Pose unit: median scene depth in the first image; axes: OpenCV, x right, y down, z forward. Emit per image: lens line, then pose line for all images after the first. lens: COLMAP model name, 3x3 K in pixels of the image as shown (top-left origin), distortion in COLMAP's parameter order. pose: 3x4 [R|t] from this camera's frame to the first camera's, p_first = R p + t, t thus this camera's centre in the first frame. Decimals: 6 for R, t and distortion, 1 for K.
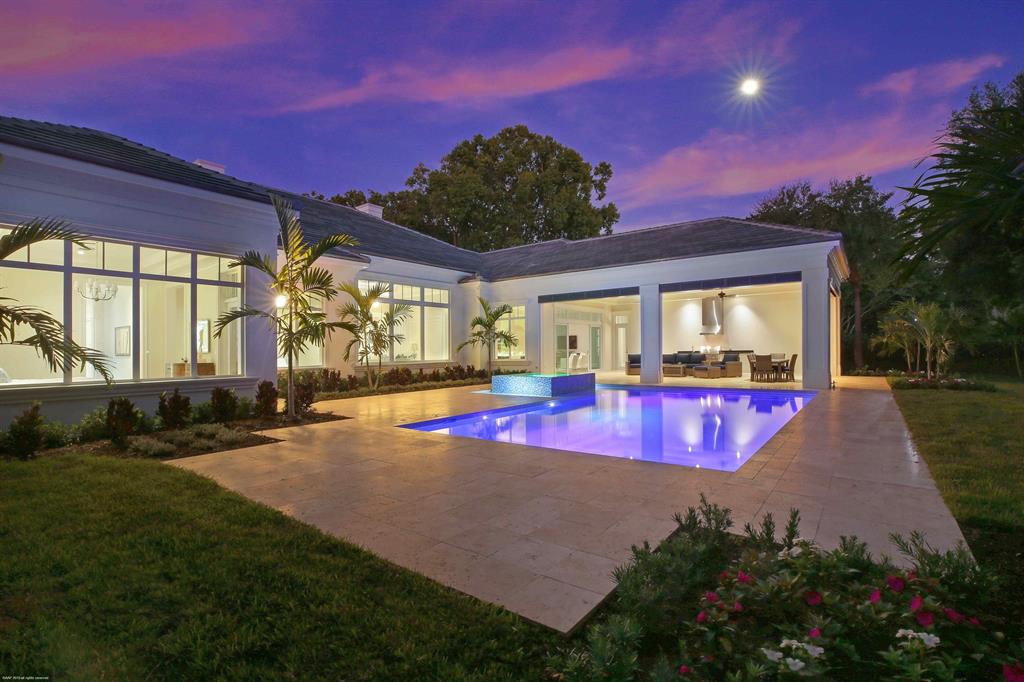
lens RADIAL K [[477.0, 0, 512.0], [0, 477.0, 341.0], [0, 0, 1]] dist [0.000598, 0.000153]
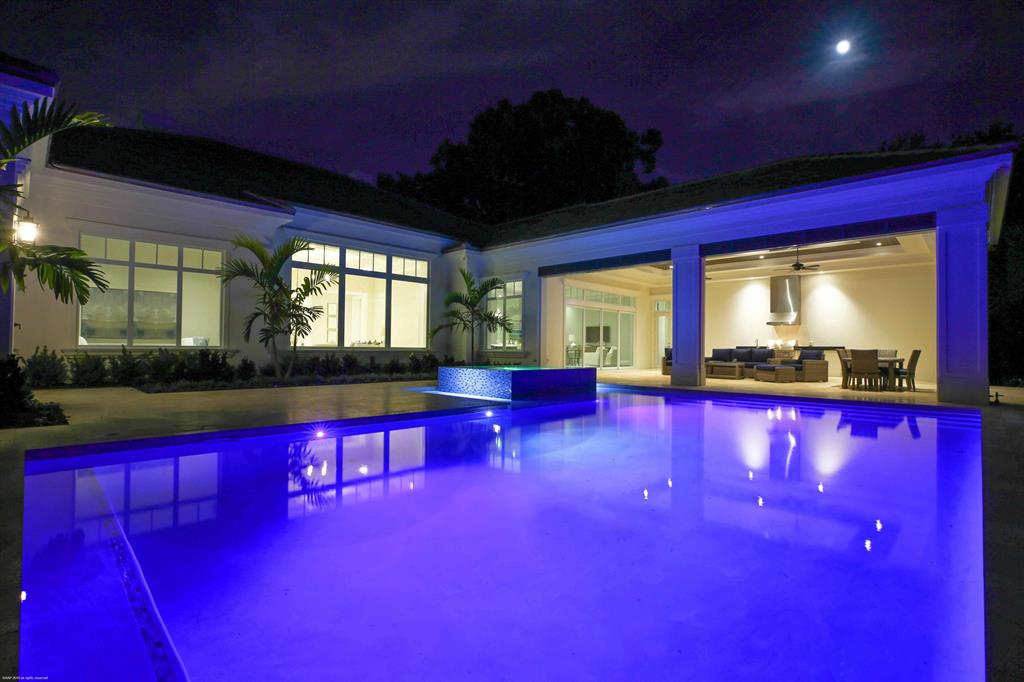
lens RADIAL K [[496.0, 0, 477.2], [0, 496.0, 327.7], [0, 0, 1]] dist [-0.004604, -0.000874]
pose [[0.986285, 0.017242, -0.164150, 0.088190], [-0.020221, 0.999659, -0.016494, 0.017235], [0.163809, 0.019587, 0.986298, 0.189491]]
